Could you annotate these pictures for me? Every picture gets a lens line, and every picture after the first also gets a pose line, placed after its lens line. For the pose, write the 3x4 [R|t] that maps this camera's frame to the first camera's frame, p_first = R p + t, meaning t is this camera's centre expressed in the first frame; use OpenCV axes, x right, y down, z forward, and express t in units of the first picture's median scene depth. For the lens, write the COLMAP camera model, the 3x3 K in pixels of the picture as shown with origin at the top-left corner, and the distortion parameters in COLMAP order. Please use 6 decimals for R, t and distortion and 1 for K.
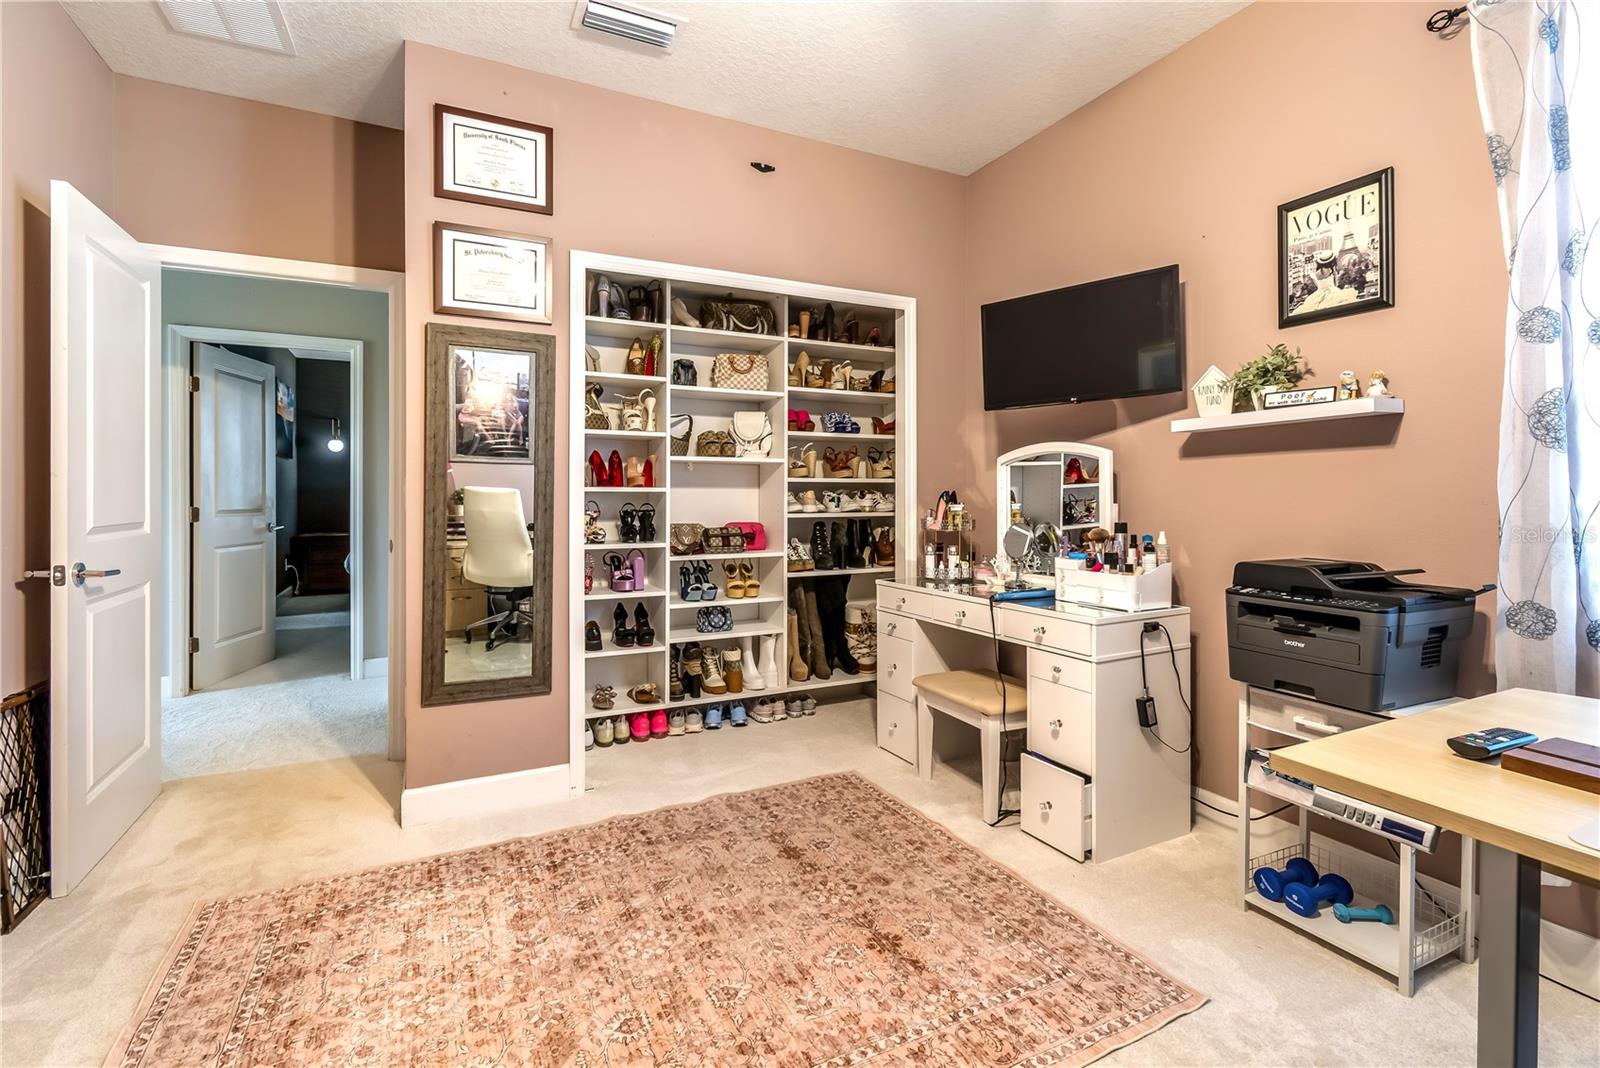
lens RADIAL K [[735.2, 0, 802.0], [0, 735.2, 492.8], [0, 0, 1]] dist [0.000178, -0.000130]
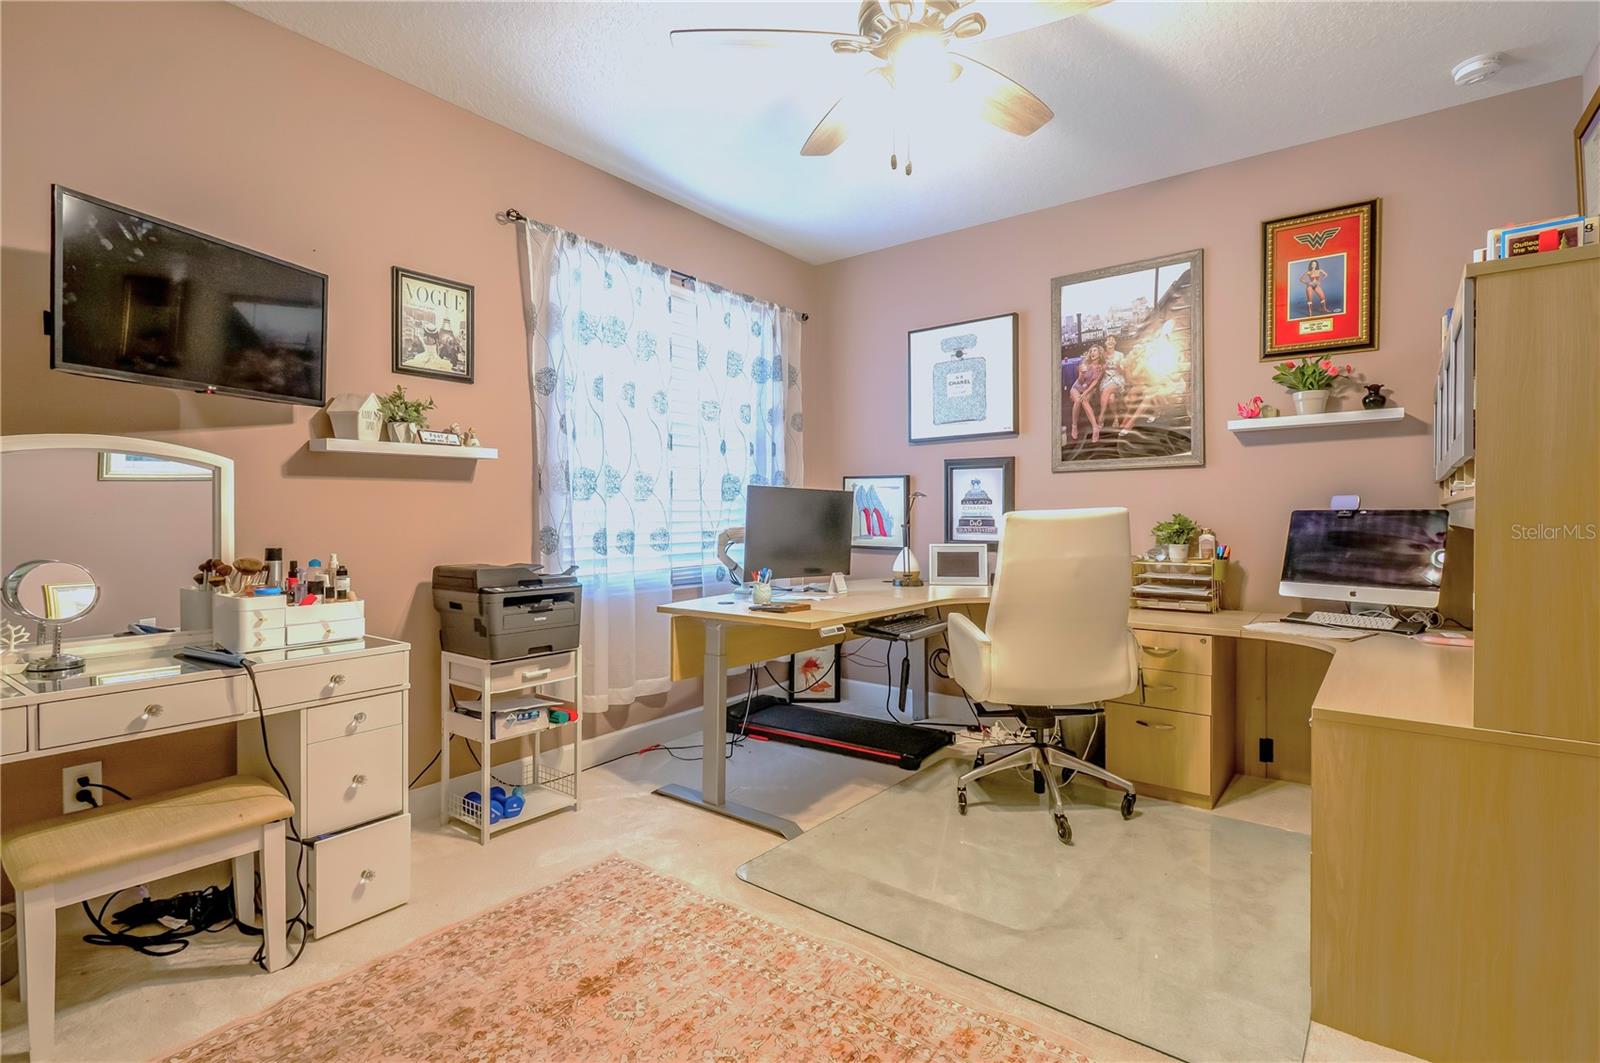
lens RADIAL K [[735.2, 0, 799.8], [0, 735.2, 524.3], [0, 0, 1]] dist [0.000178, -0.000130]
pose [[-0.433498, -0.007073, 0.901127, -0.719766], [0.000878, 0.999965, 0.008271, 0.007406], [-0.901154, 0.004377, -0.433477, 0.990620]]
